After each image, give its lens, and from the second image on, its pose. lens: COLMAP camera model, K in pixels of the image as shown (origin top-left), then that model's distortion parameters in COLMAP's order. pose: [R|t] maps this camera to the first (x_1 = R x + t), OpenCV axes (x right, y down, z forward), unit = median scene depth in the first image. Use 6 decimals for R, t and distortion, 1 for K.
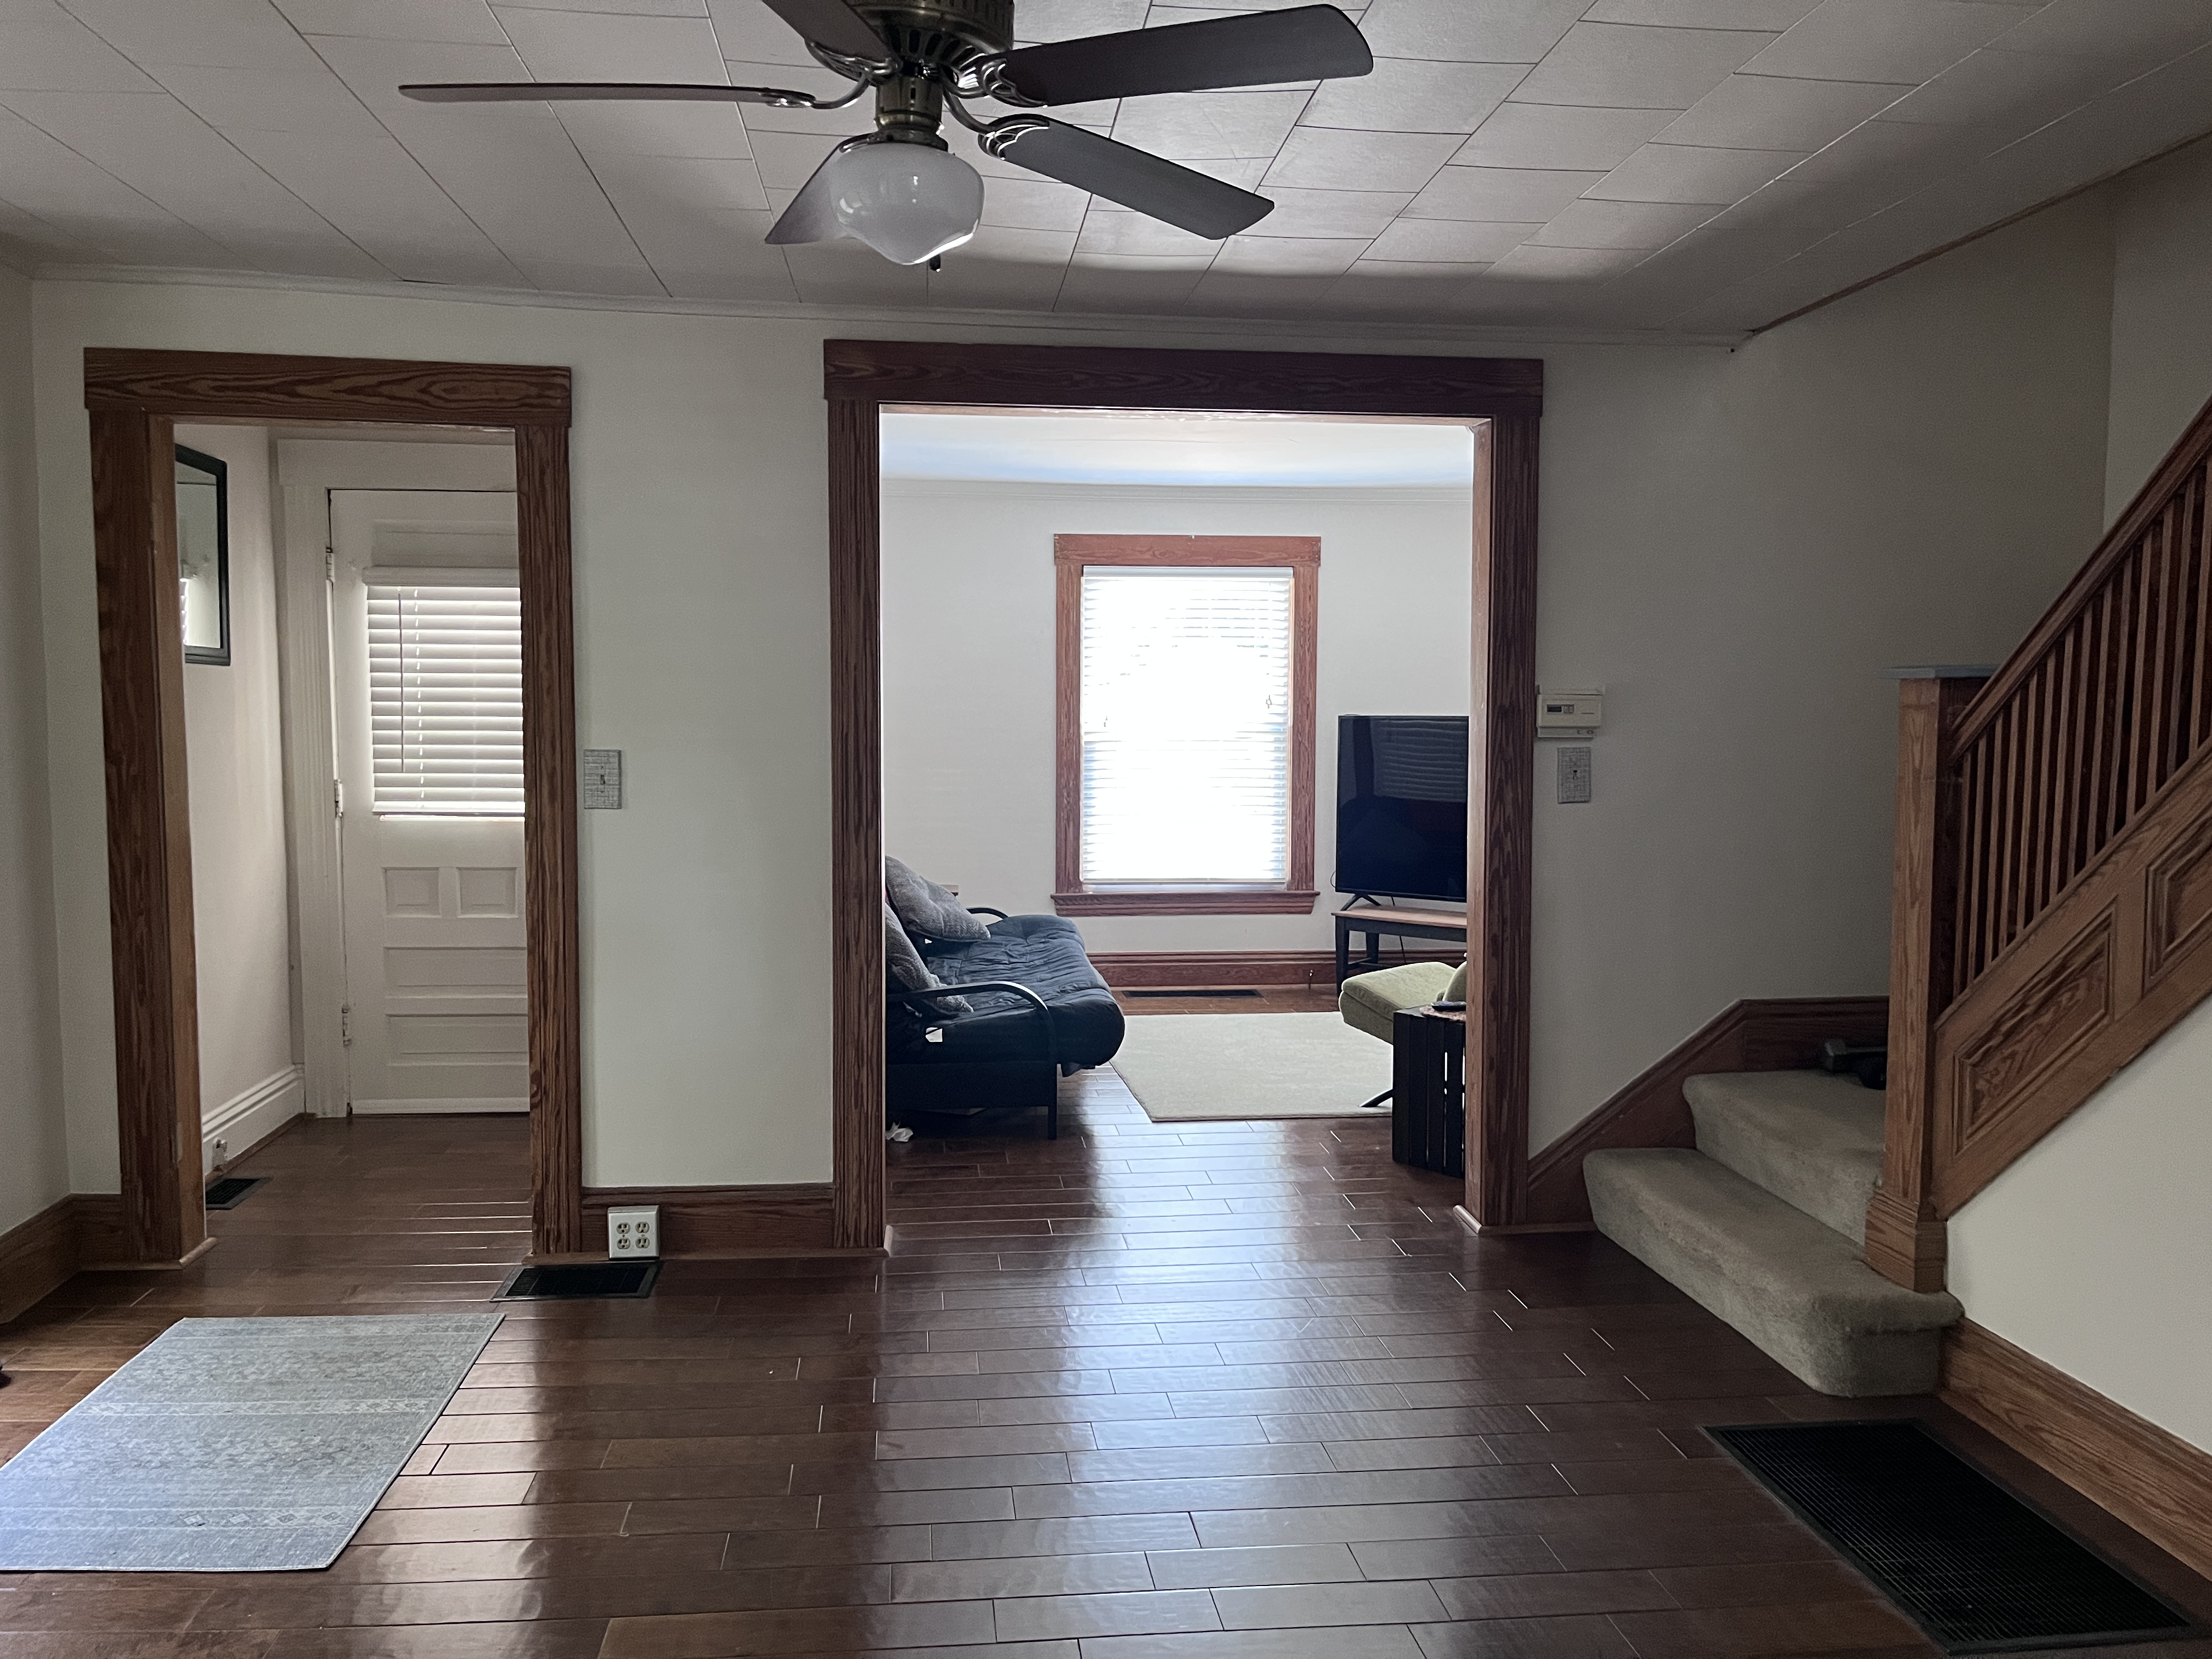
lens RADIAL K [[1669.8, 0, 1094.2], [0, 1669.8, 840.4], [0, 0, 1]] dist [0.060219, -0.094262]
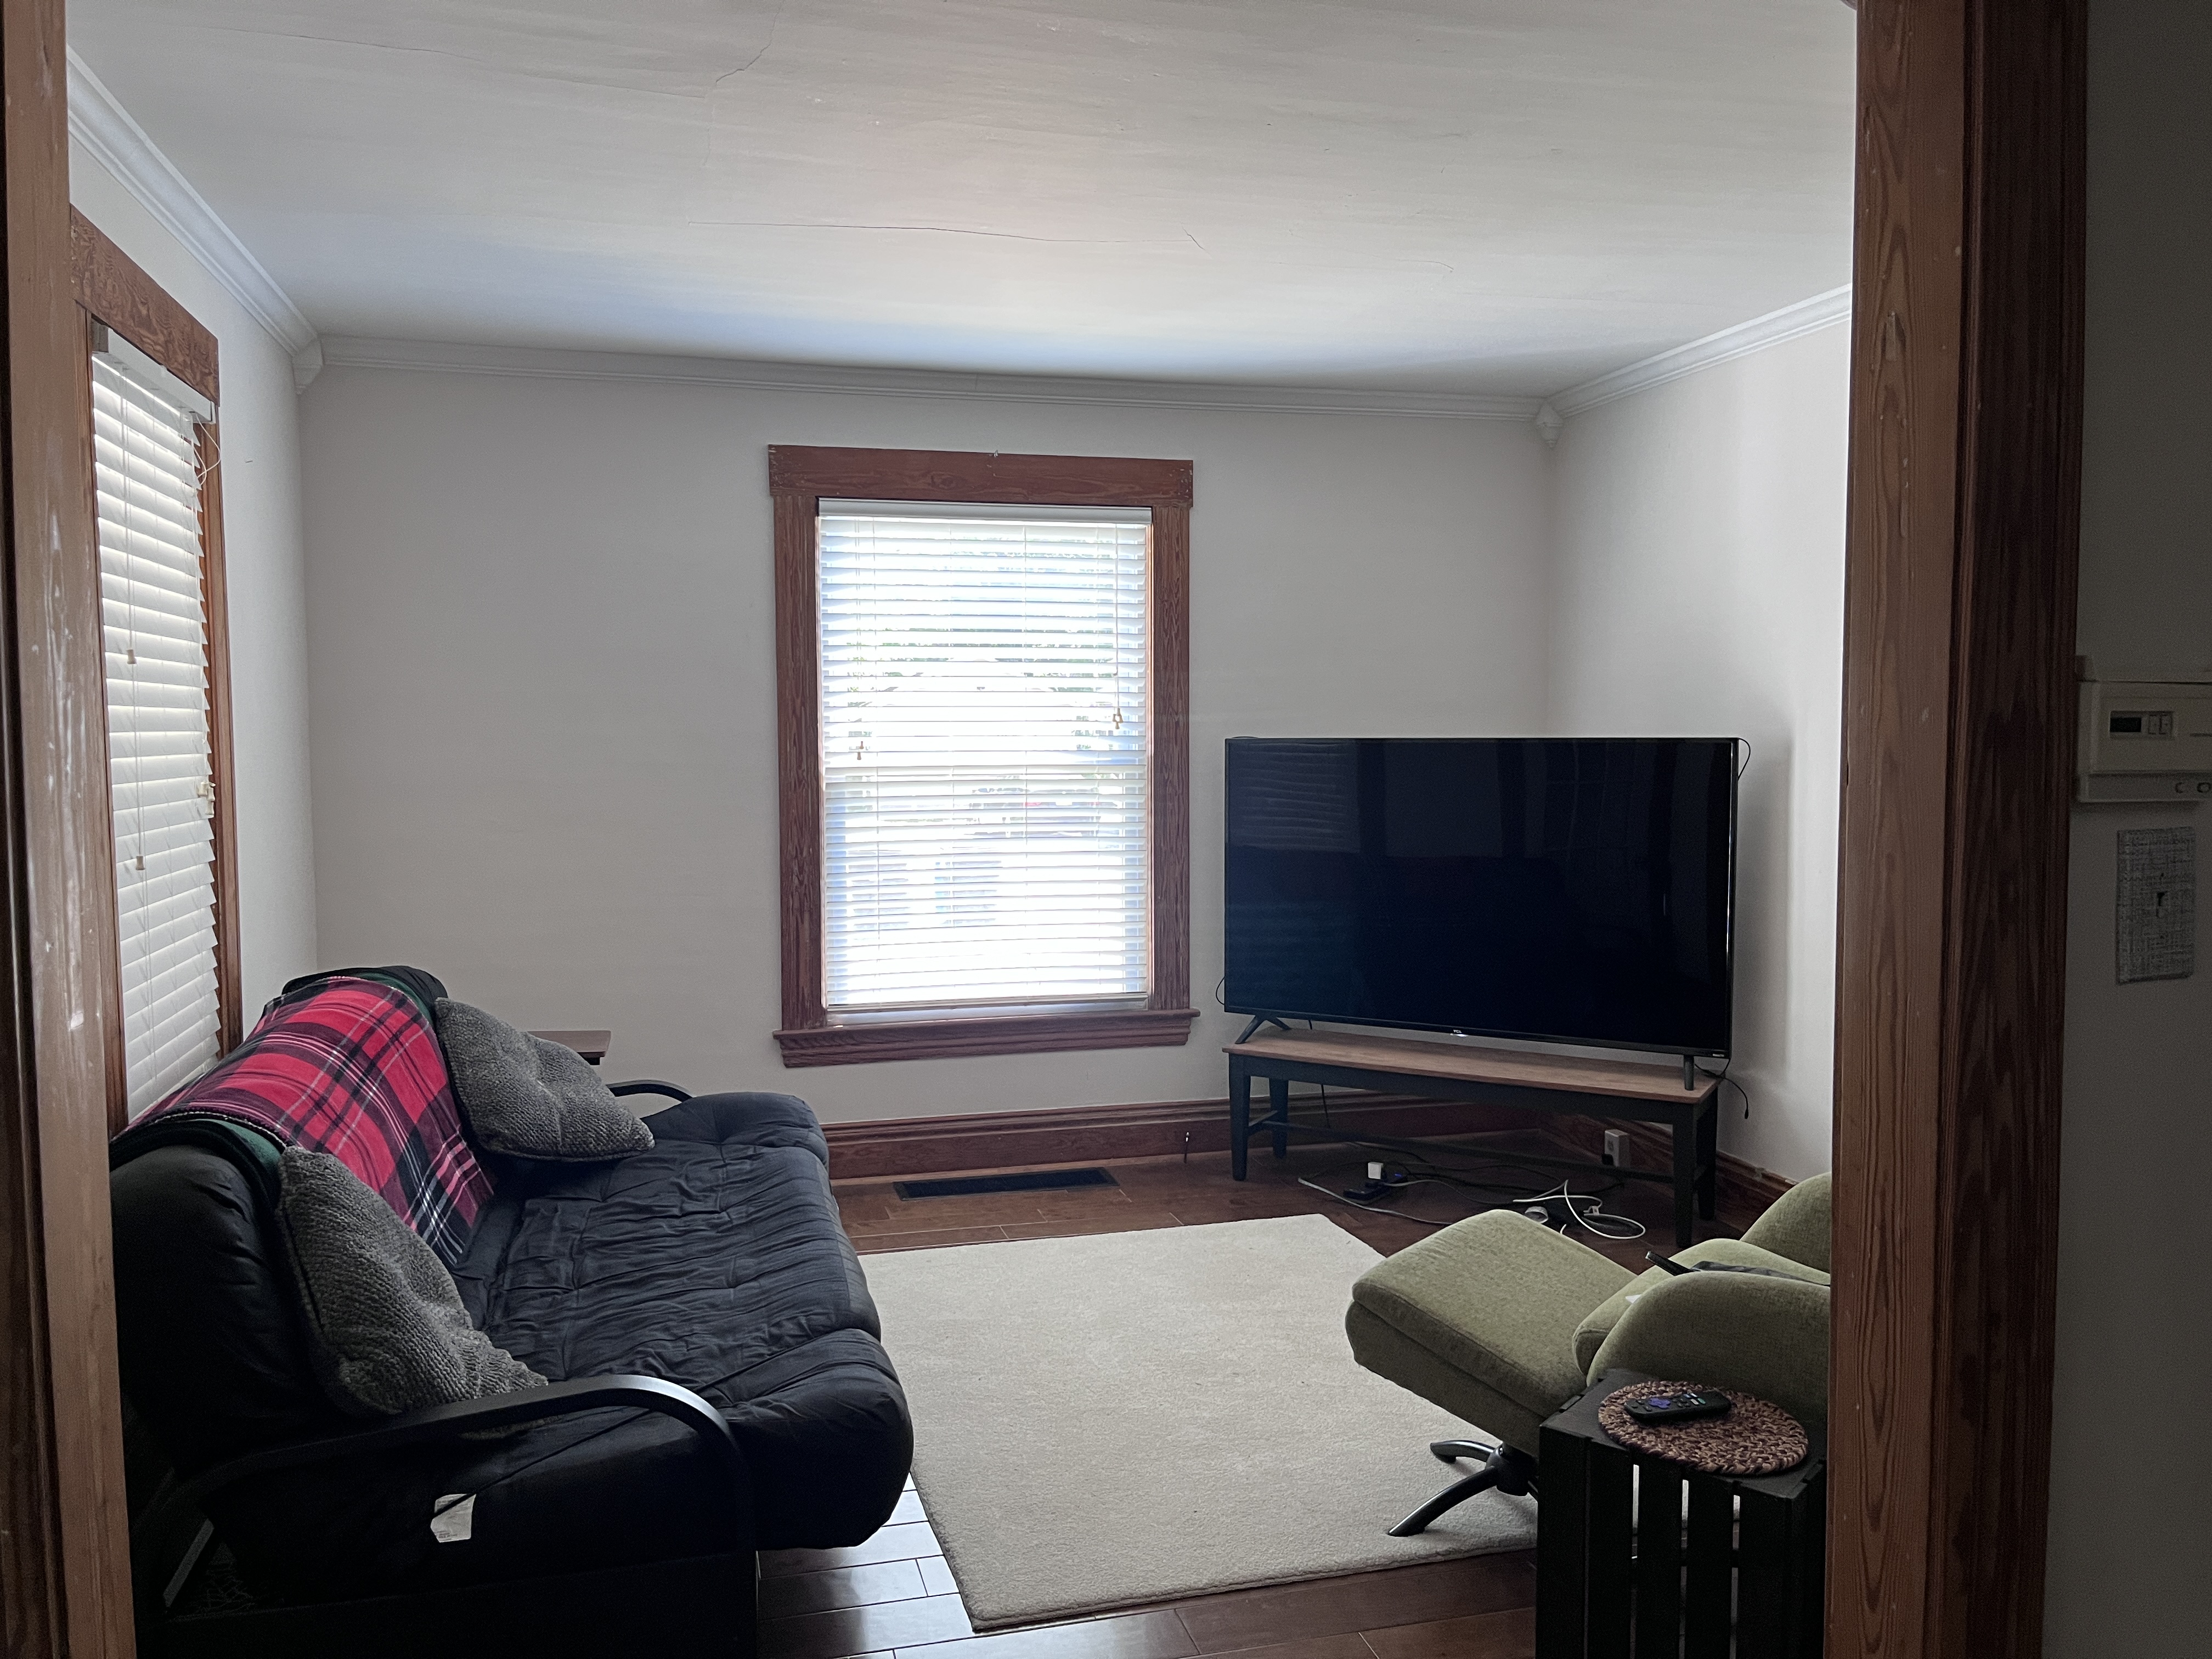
lens RADIAL K [[1669.8, 0, 1094.2], [0, 1669.8, 840.4], [0, 0, 1]] dist [0.060219, -0.094262]
pose [[0.989492, -0.016088, 0.143693, 0.003040], [0.017825, 0.999783, -0.010809, -0.029592], [-0.143487, 0.013257, 0.989563, 0.373706]]
